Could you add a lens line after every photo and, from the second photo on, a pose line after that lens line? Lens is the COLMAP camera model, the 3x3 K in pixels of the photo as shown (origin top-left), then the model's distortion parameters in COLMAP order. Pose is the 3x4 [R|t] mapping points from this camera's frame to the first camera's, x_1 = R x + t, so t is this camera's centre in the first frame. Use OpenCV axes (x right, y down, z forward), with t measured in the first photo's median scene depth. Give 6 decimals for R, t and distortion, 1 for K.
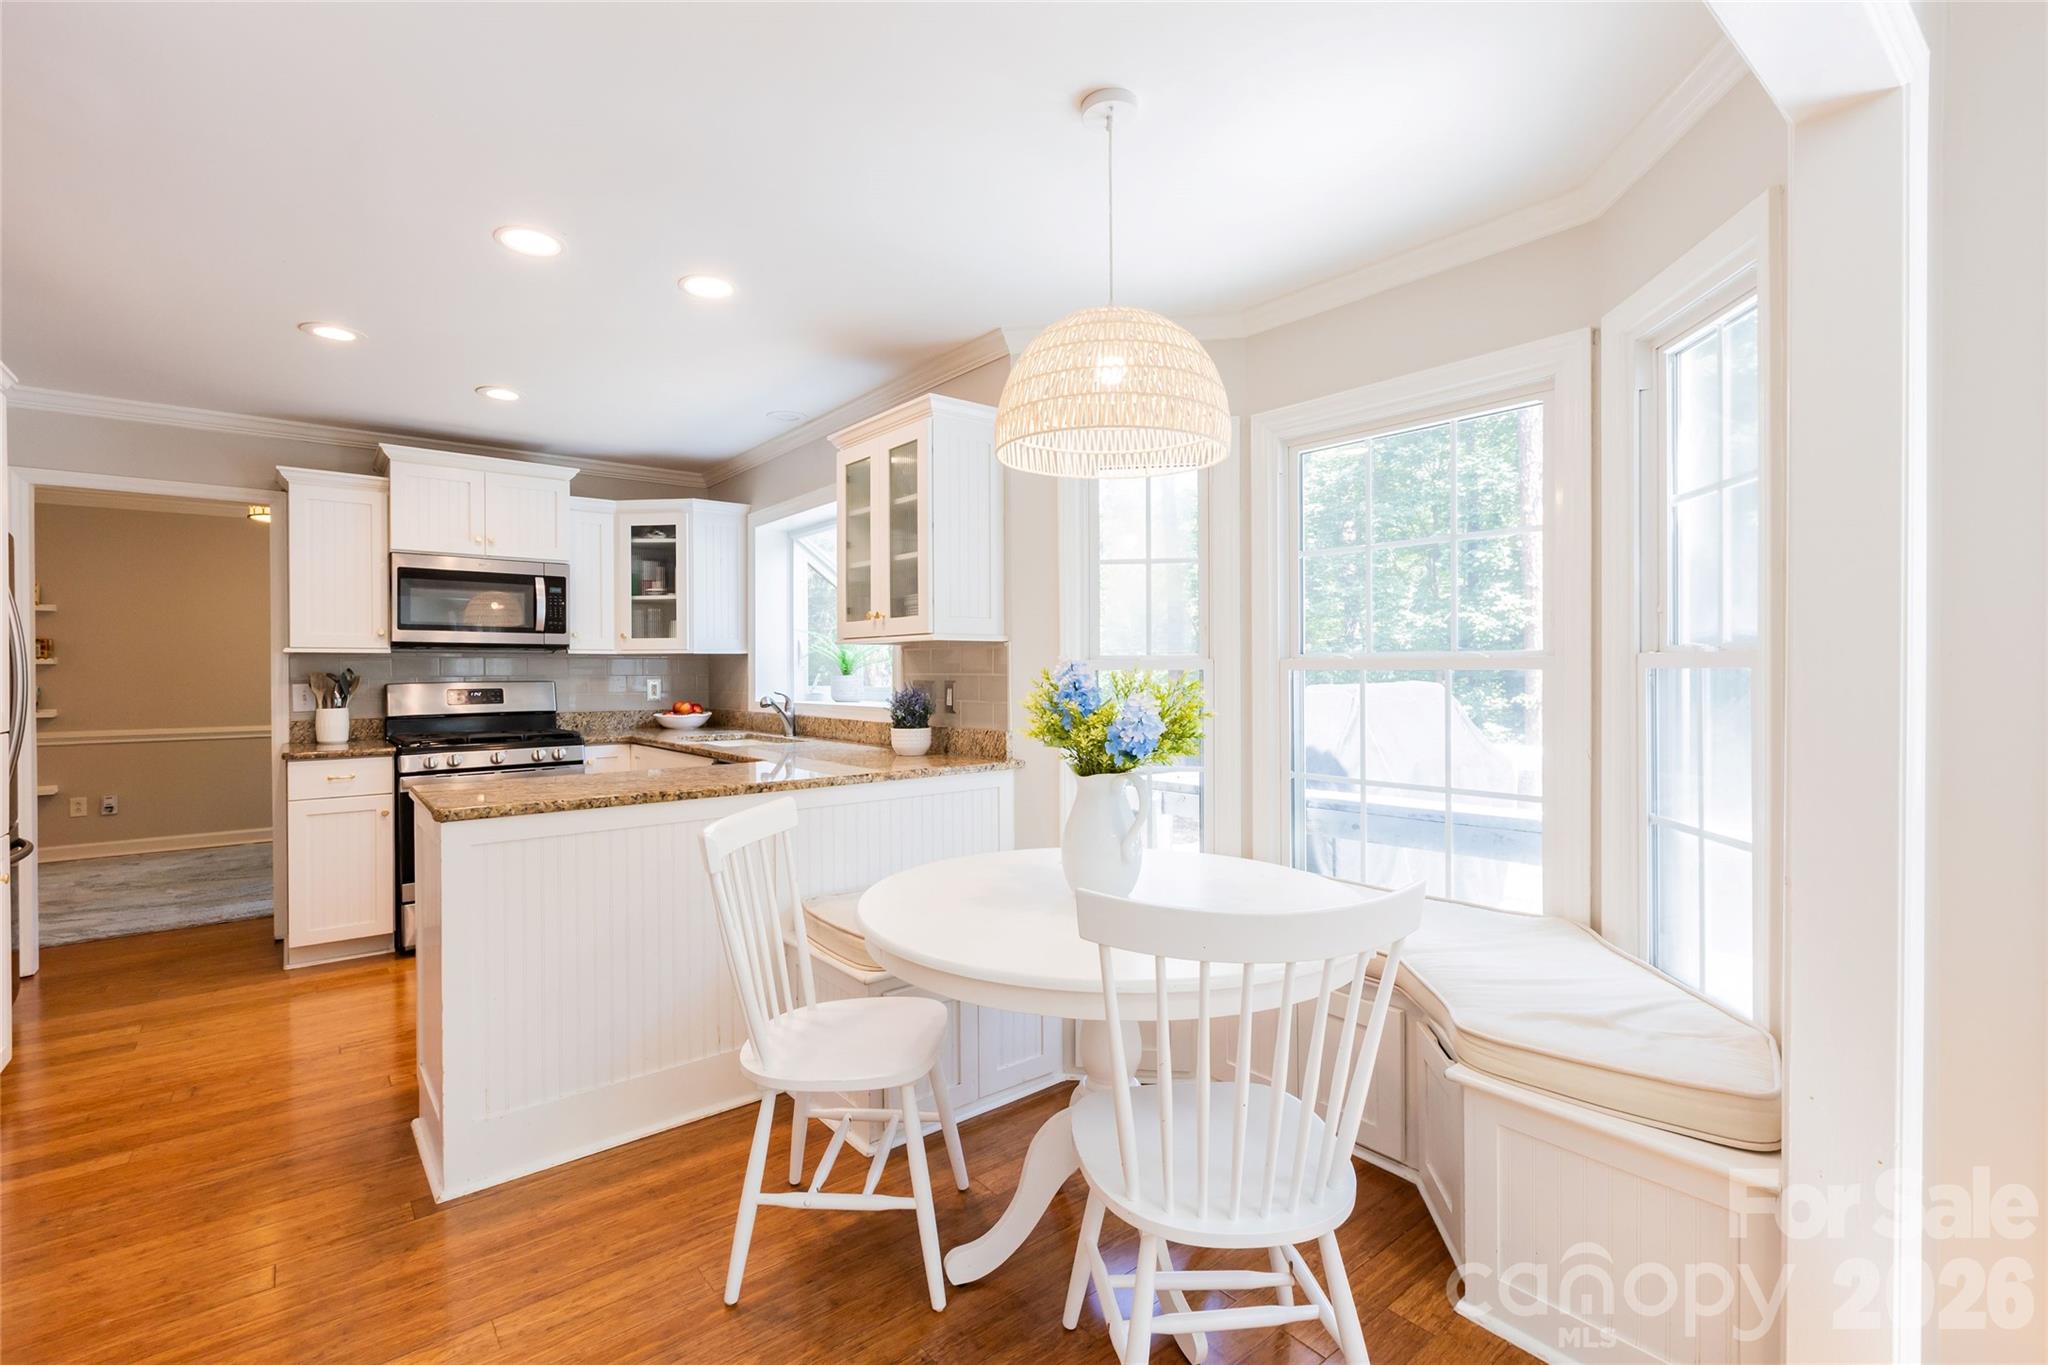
lens RADIAL K [[908.2, 0, 1016.3], [0, 908.2, 673.5], [0, 0, 1]] dist [0.003896, -0.000665]
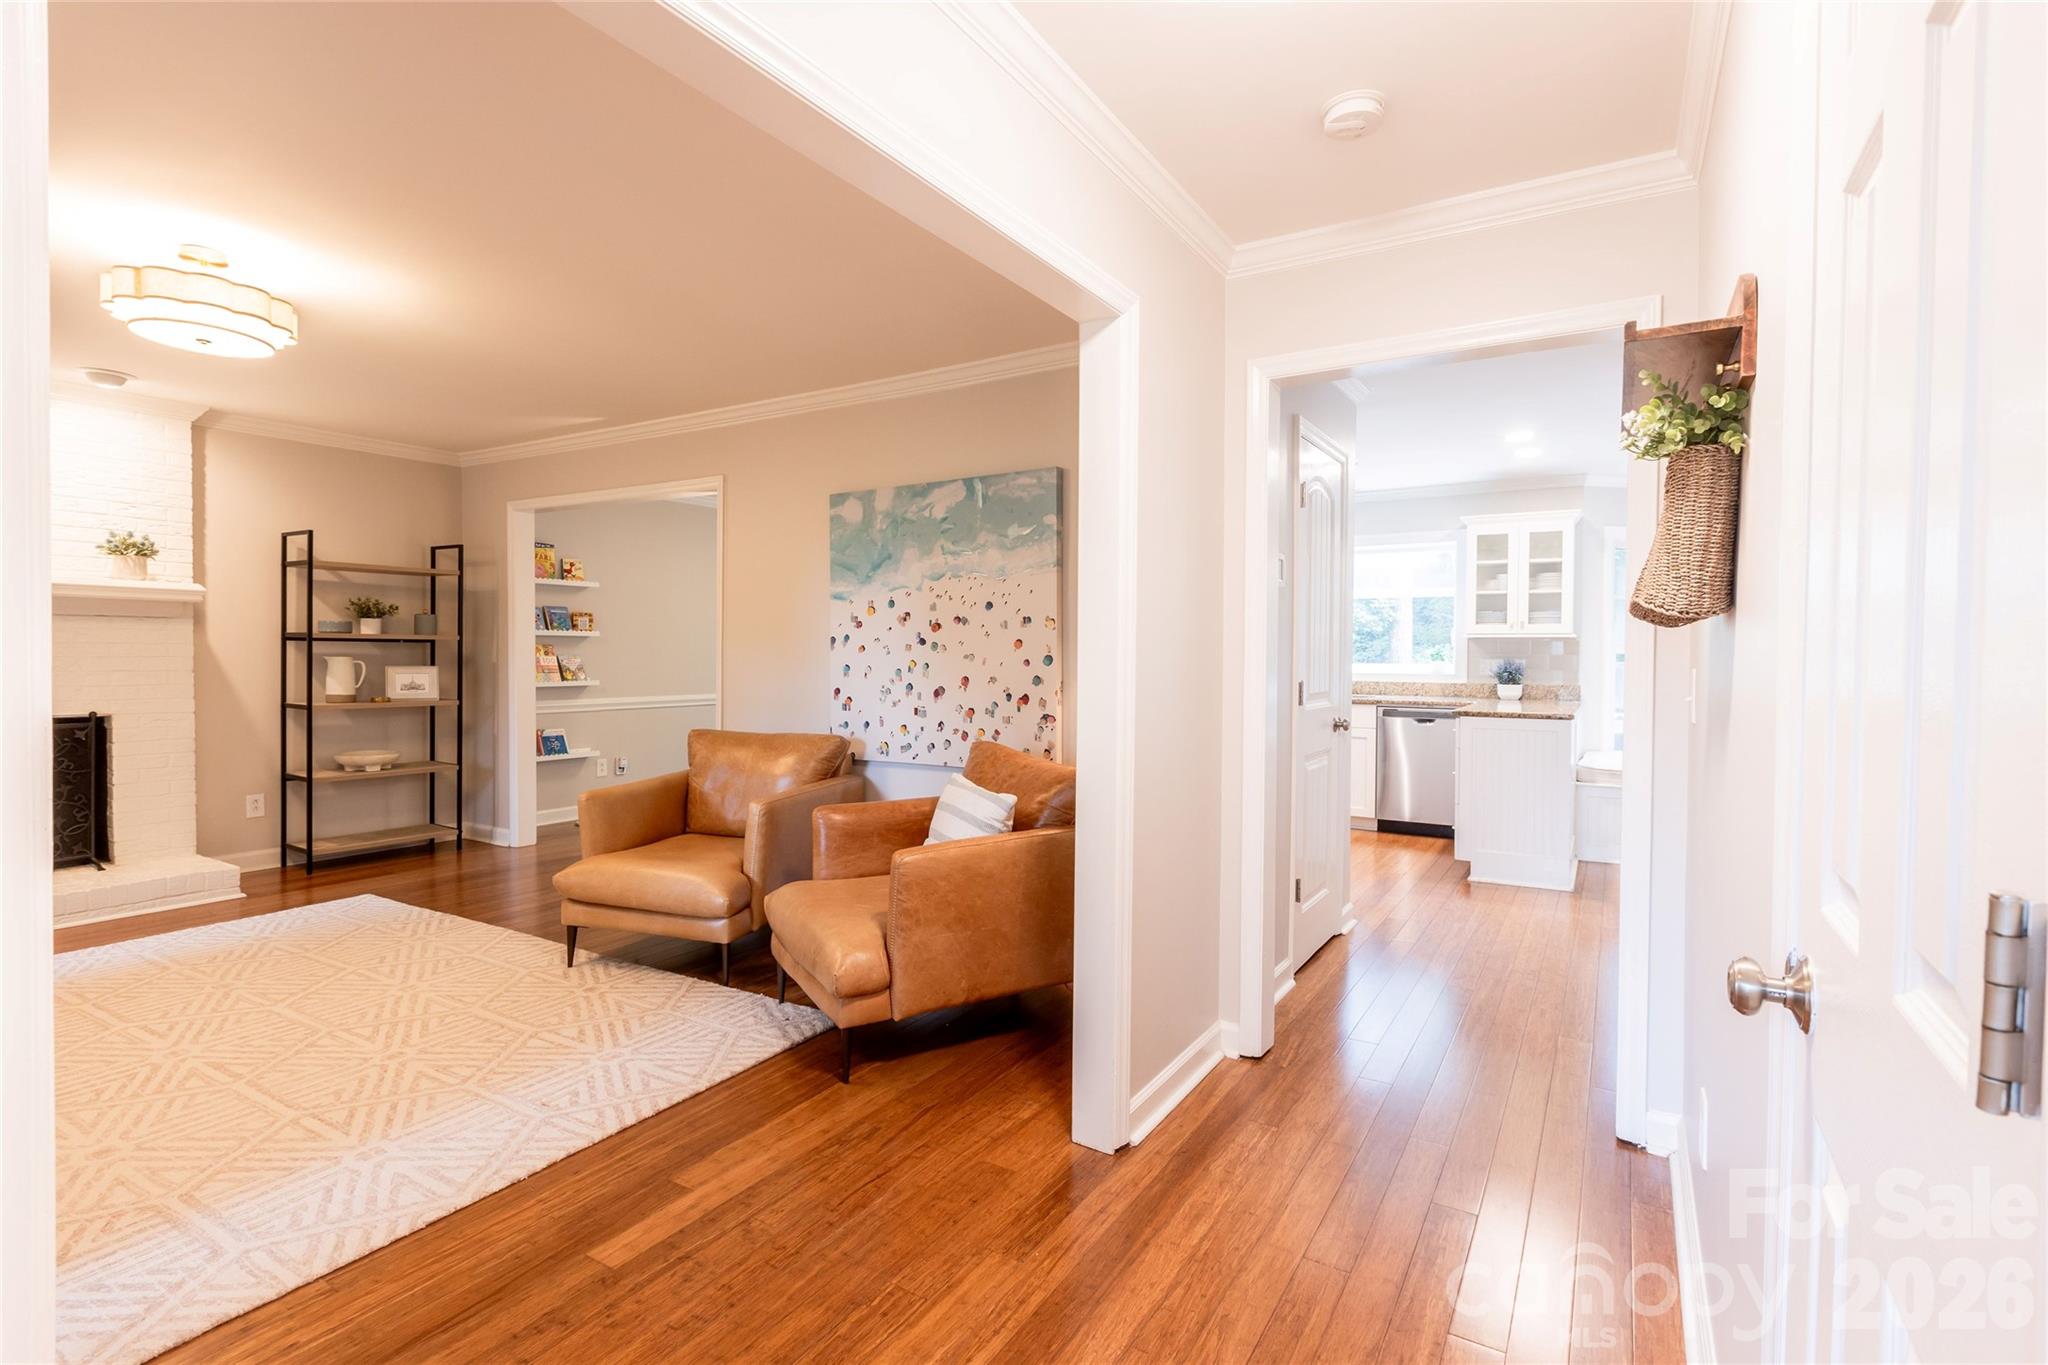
lens RADIAL K [[951.2, 0, 1059.5], [0, 951.2, 666.0], [0, 0, 1]] dist [0.000217, -0.000401]
pose [[0.934256, 0.005434, 0.356563, -1.224389], [-0.010105, 0.999886, 0.011239, 0.008712], [-0.356461, -0.014104, 0.934204, -0.324779]]
